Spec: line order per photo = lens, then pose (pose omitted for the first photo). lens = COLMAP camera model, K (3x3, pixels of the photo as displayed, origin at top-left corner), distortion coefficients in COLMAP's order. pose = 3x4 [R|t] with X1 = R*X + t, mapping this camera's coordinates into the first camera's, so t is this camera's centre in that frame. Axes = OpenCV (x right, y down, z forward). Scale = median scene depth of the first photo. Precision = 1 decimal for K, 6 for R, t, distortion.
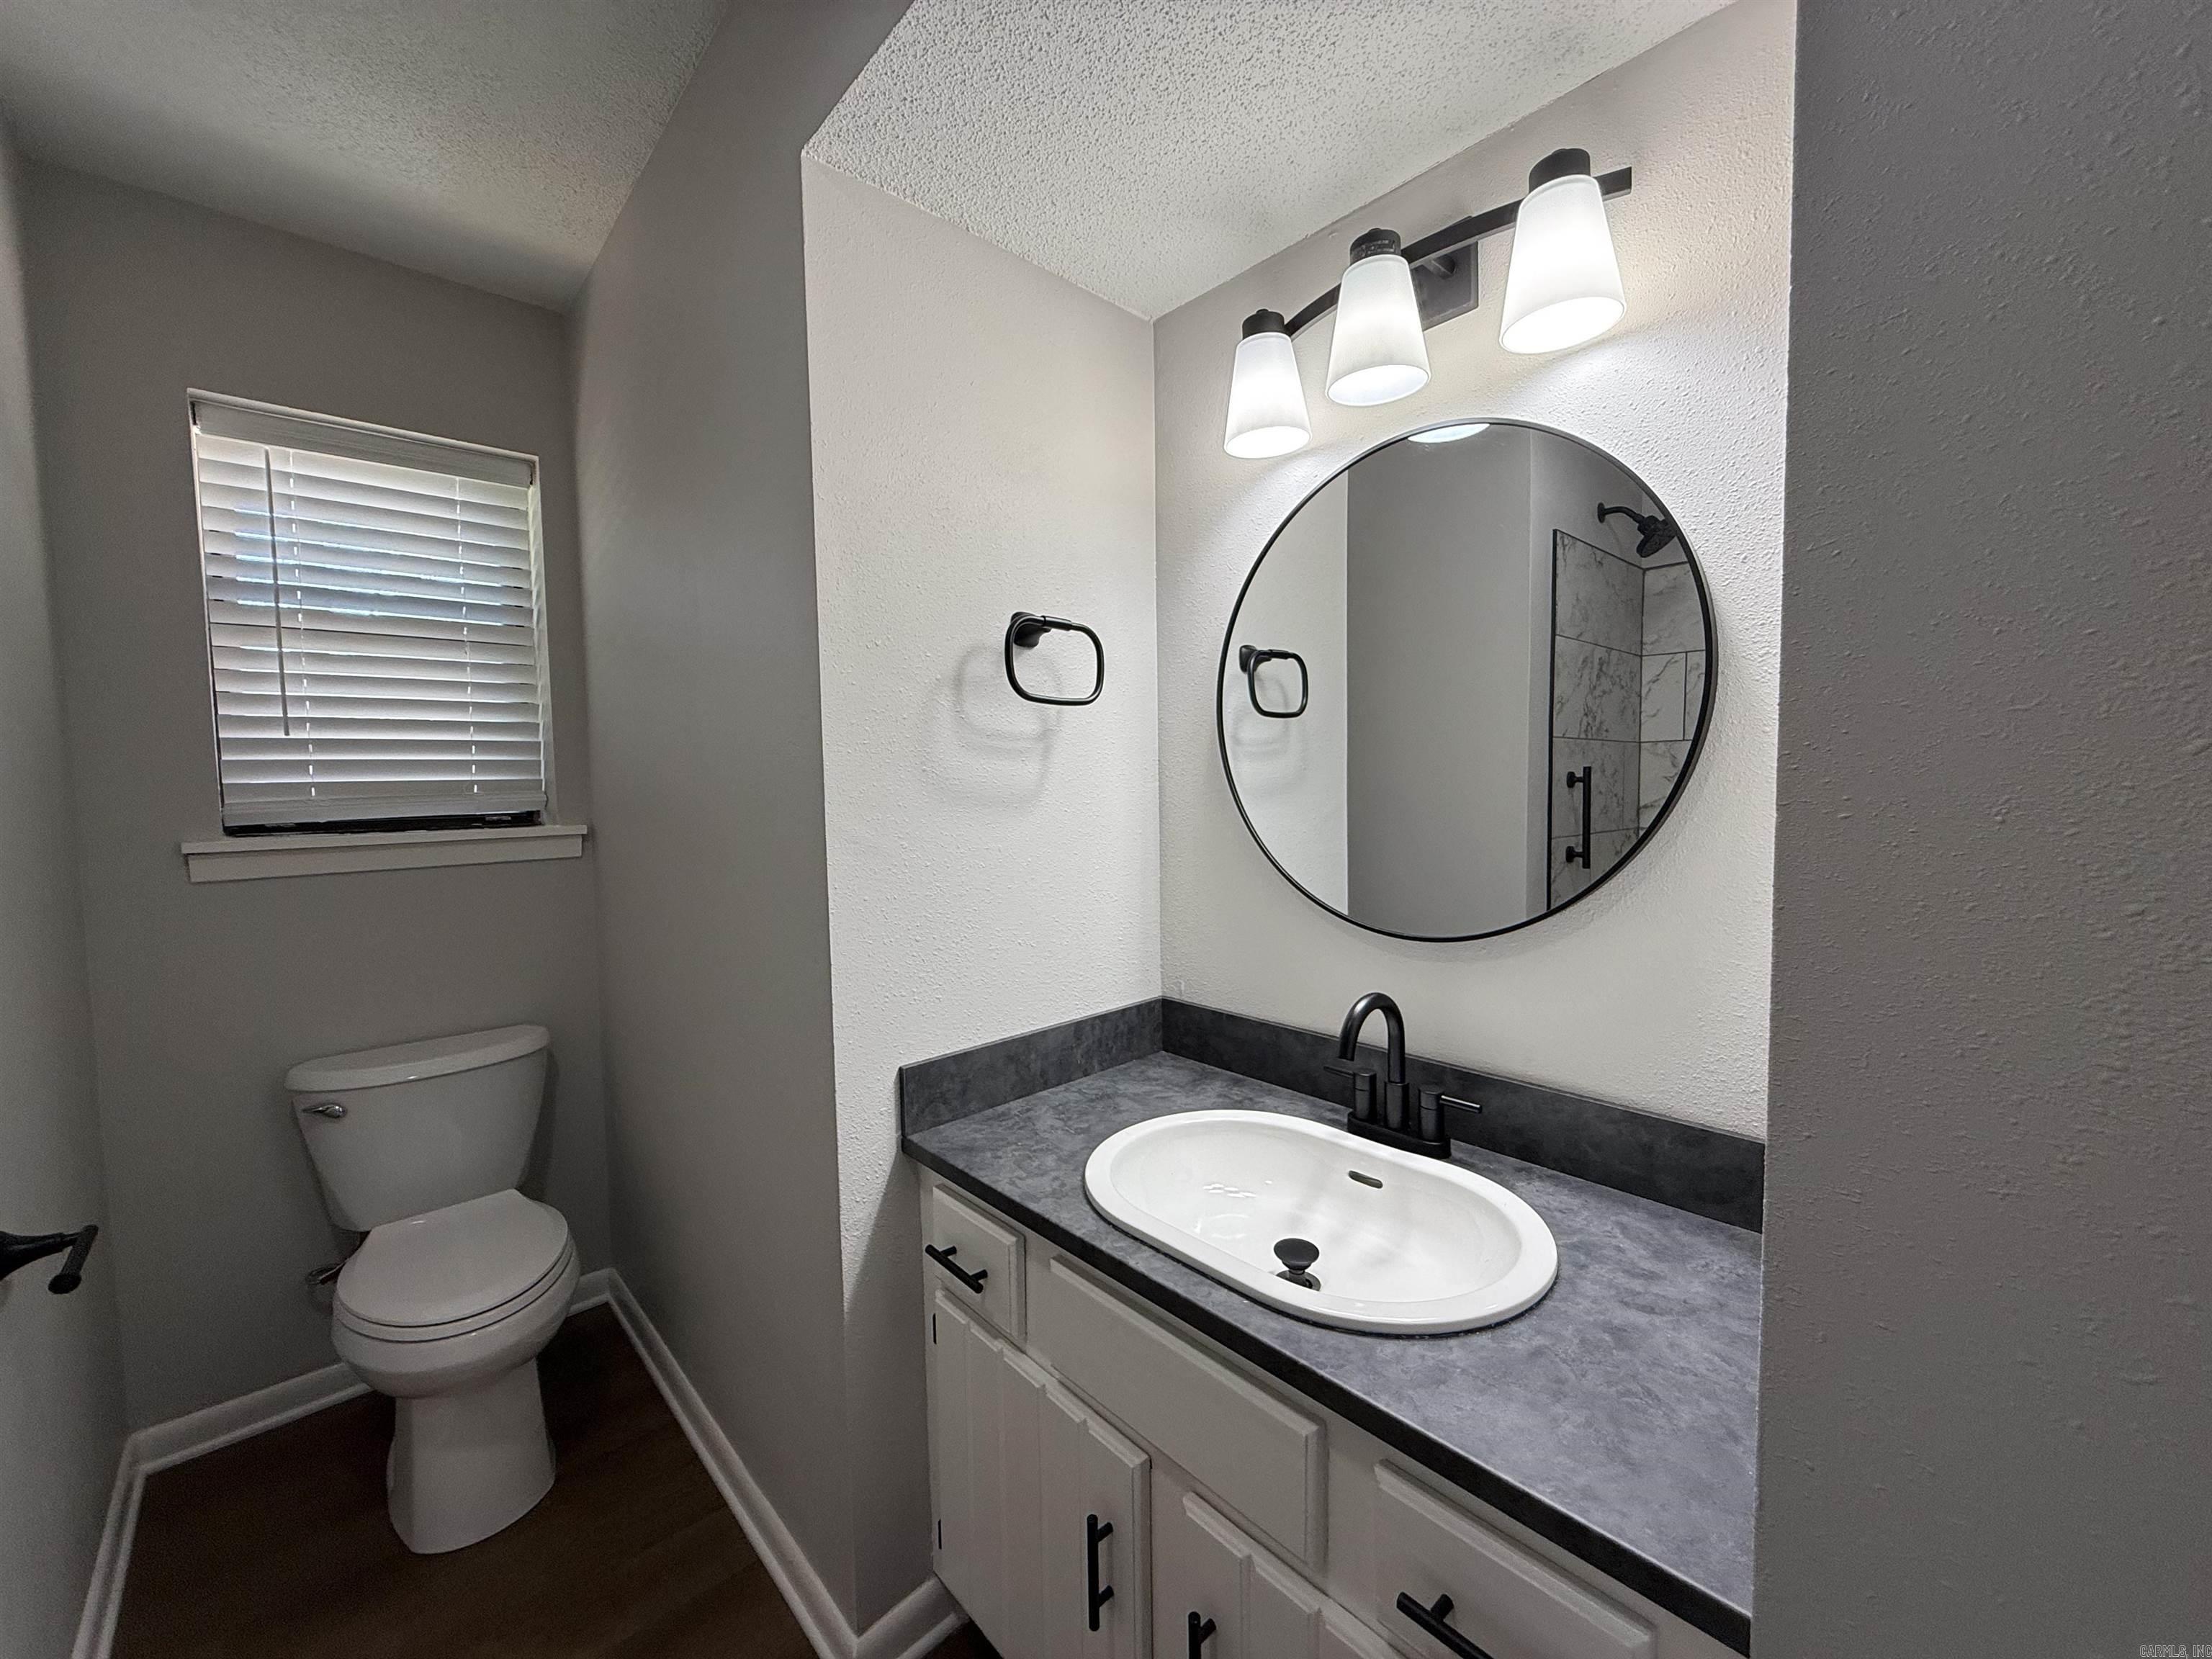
lens RADIAL K [[879.2, 0, 1101.8], [0, 879.2, 828.4], [0, 0, 1]] dist [-0.001291, 0.000036]
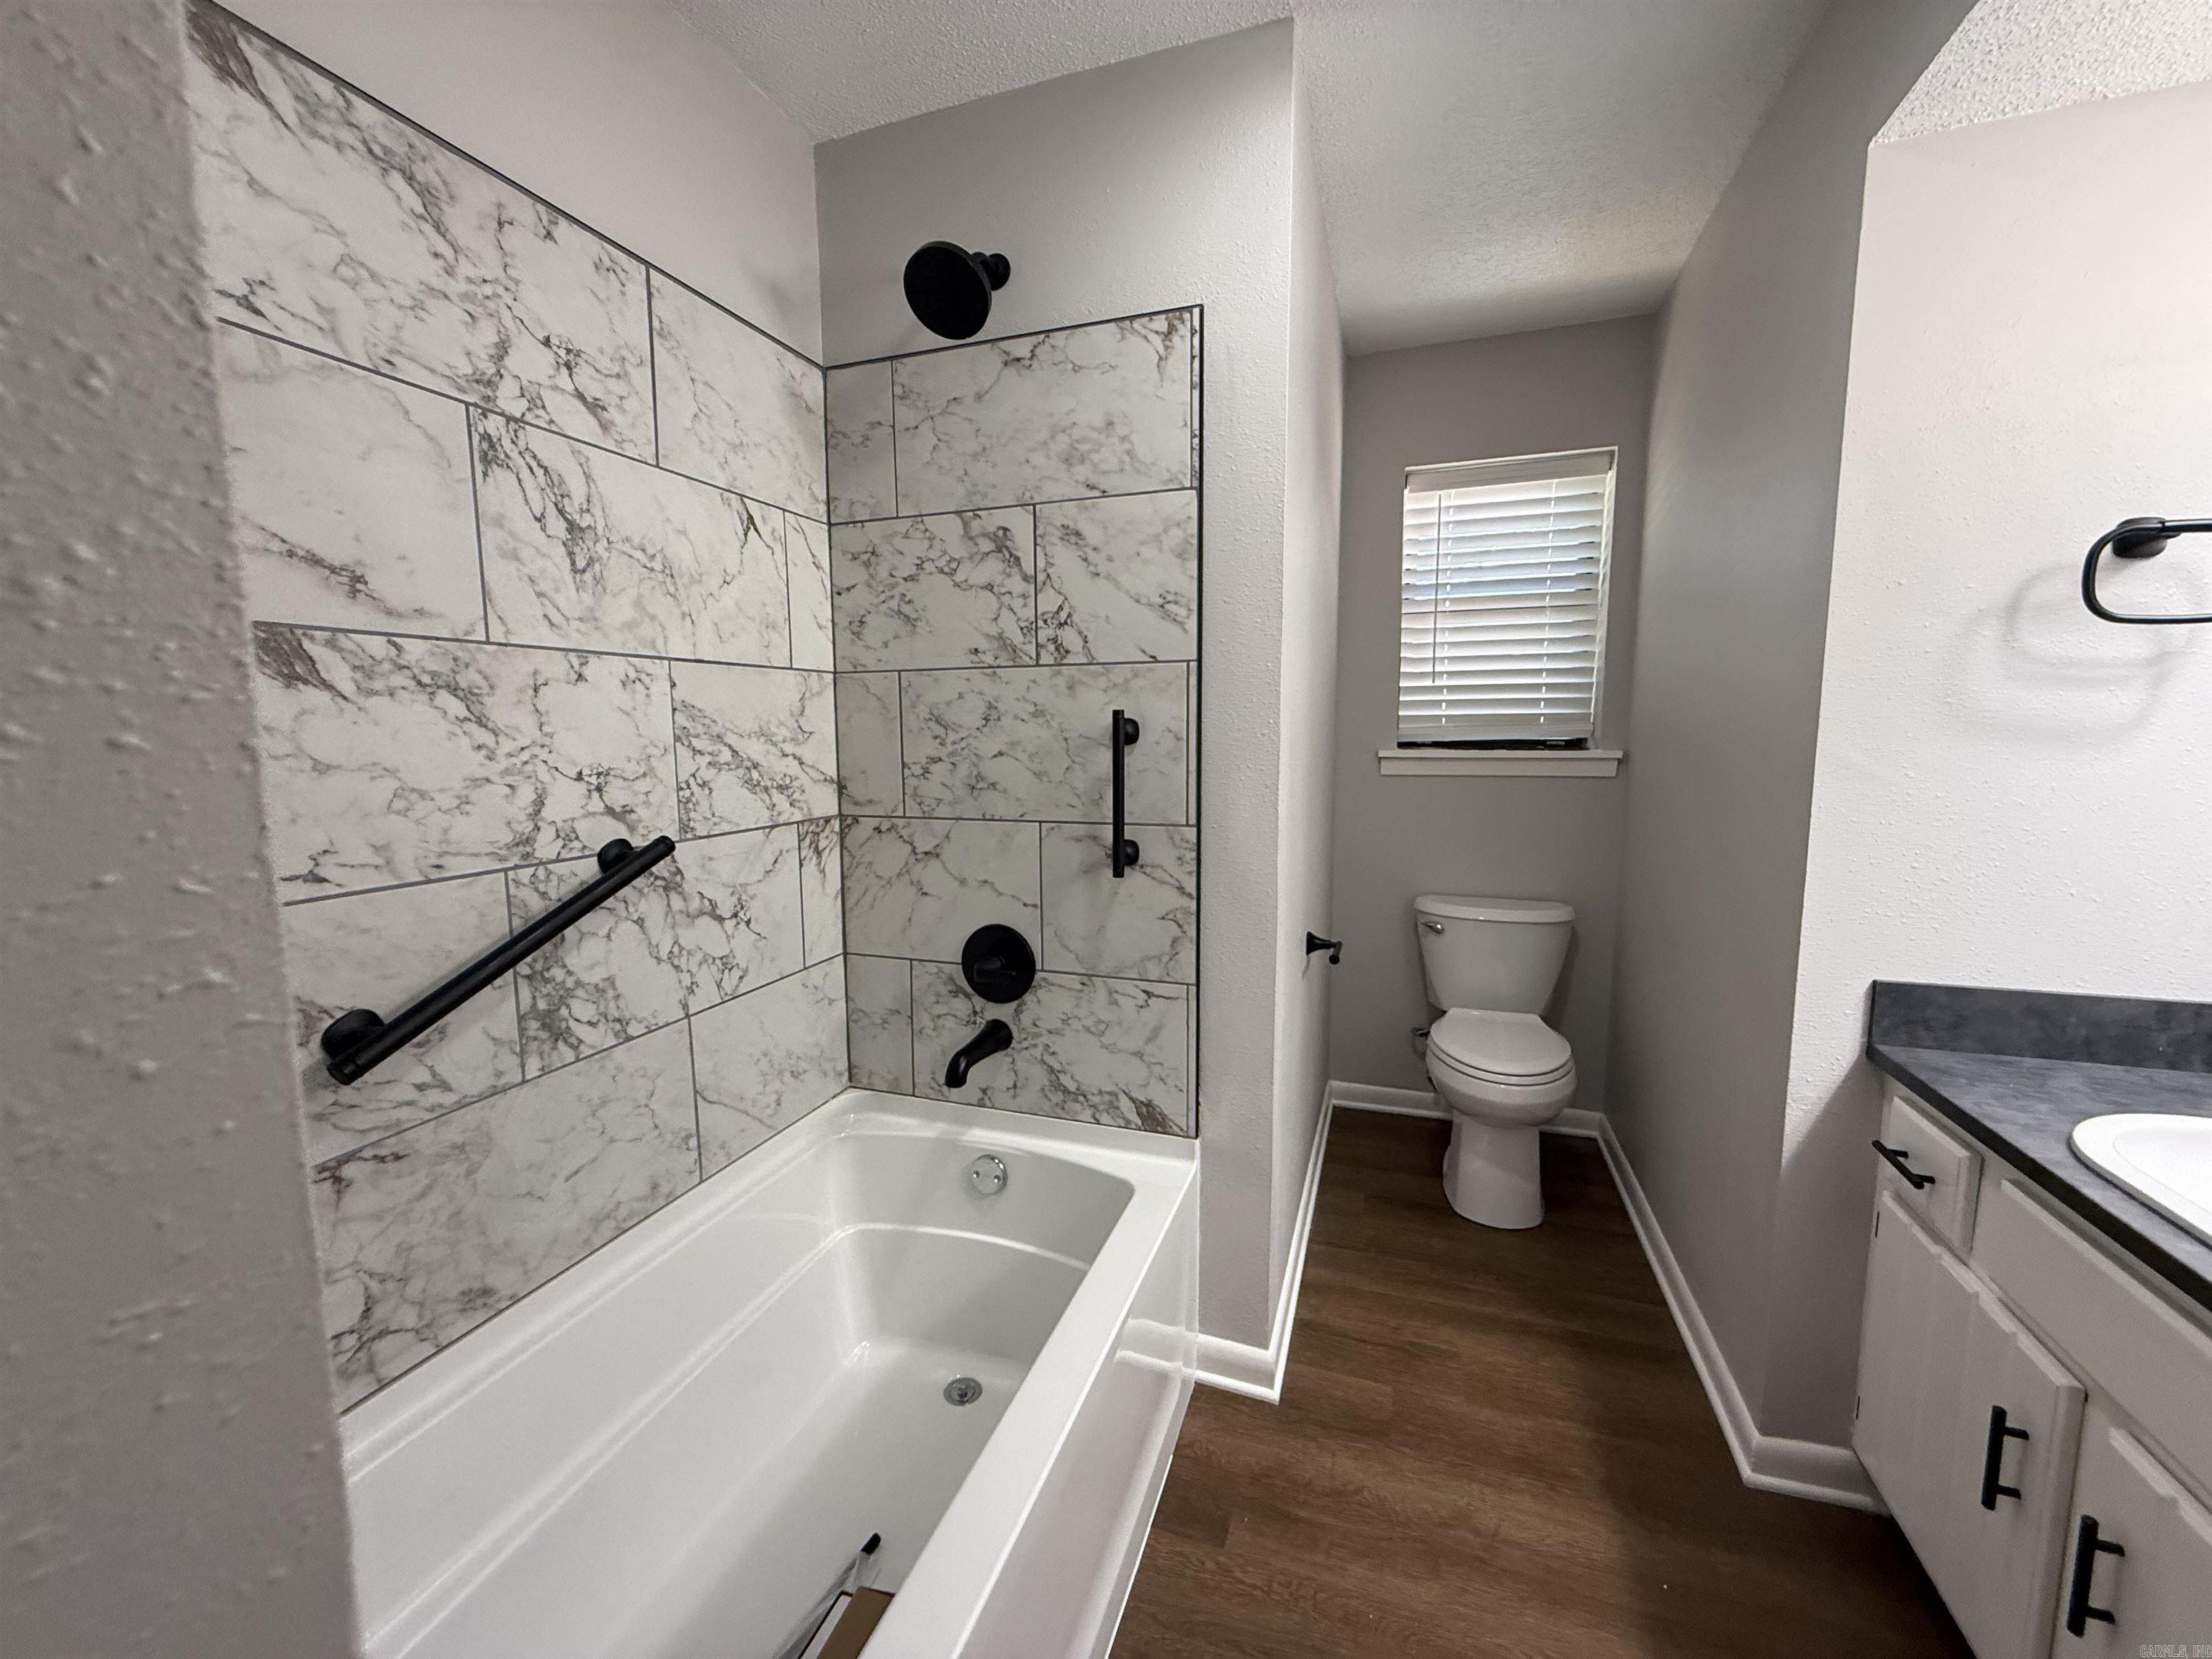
lens RADIAL K [[879.2, 0, 1098.5], [0, 879.2, 830.4], [0, 0, 1]] dist [-0.001291, 0.000036]
pose [[0.469653, 0.117804, -0.874956, 0.221684], [-0.051522, 0.993026, 0.106046, 0.021560], [0.881346, -0.004725, 0.472447, -0.315954]]
